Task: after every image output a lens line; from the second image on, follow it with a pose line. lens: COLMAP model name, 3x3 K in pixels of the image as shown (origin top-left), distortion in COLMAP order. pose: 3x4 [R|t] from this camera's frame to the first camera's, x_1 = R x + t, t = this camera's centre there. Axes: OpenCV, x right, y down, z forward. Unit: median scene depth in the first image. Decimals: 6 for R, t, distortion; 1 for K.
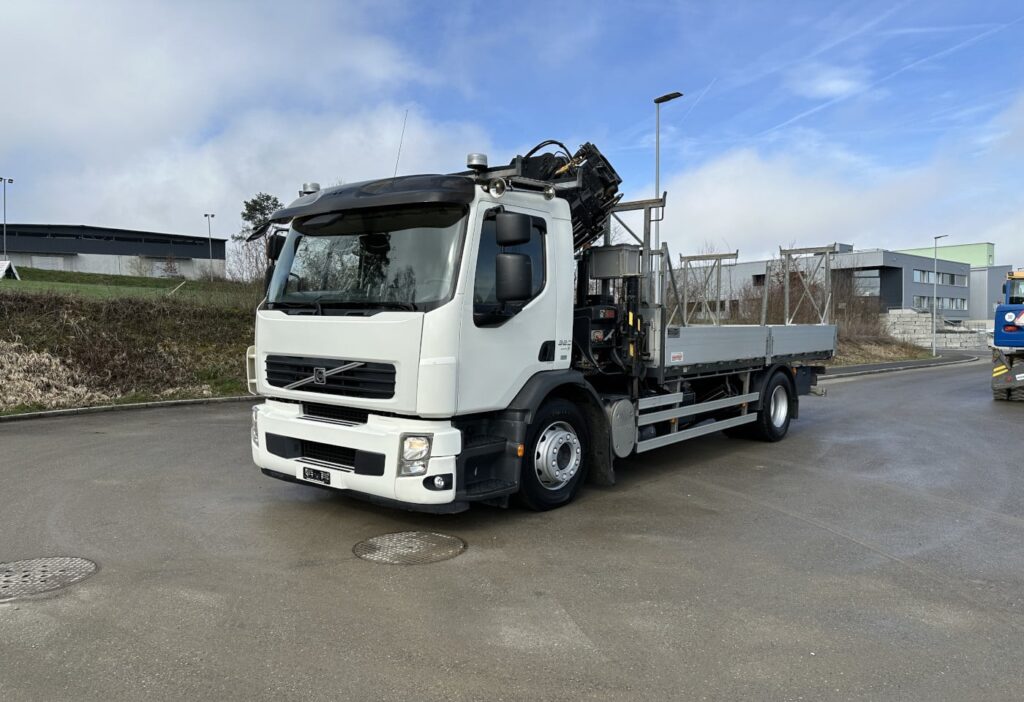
lens RADIAL K [[722.5, 0, 513.0], [0, 722.5, 357.6], [0, 0, 1]] dist [0.032659, -0.039659]
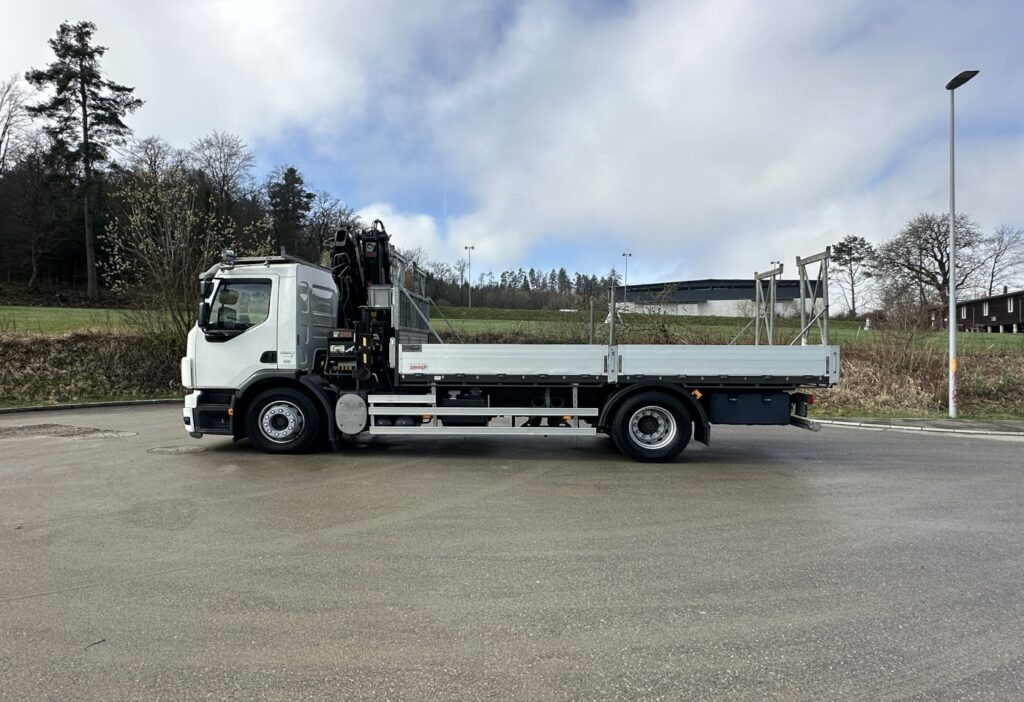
lens RADIAL K [[620.9, 0, 514.9], [0, 620.9, 345.8], [0, 0, 1]] dist [0.000413, 0.003128]
pose [[0.628426, -0.006550, -0.777842, 1.424443], [-0.040785, 0.998312, -0.041356, 0.000574], [0.776799, 0.057713, 0.627098, 0.514390]]
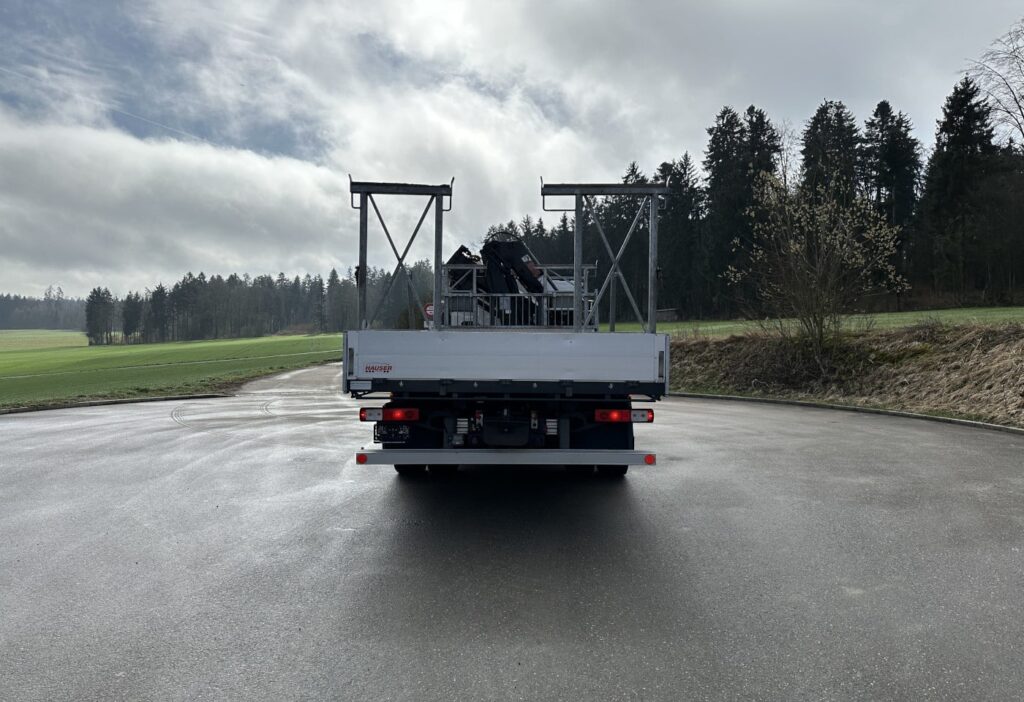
lens RADIAL K [[722.5, 0, 516.5], [0, 722.5, 349.0], [0, 0, 1]] dist [0.032659, -0.039659]
pose [[-0.781448, -0.010359, -0.623885, 1.259542], [-0.043096, 0.998371, 0.037403, -0.106001], [0.622481, 0.056115, -0.780621, 2.787647]]
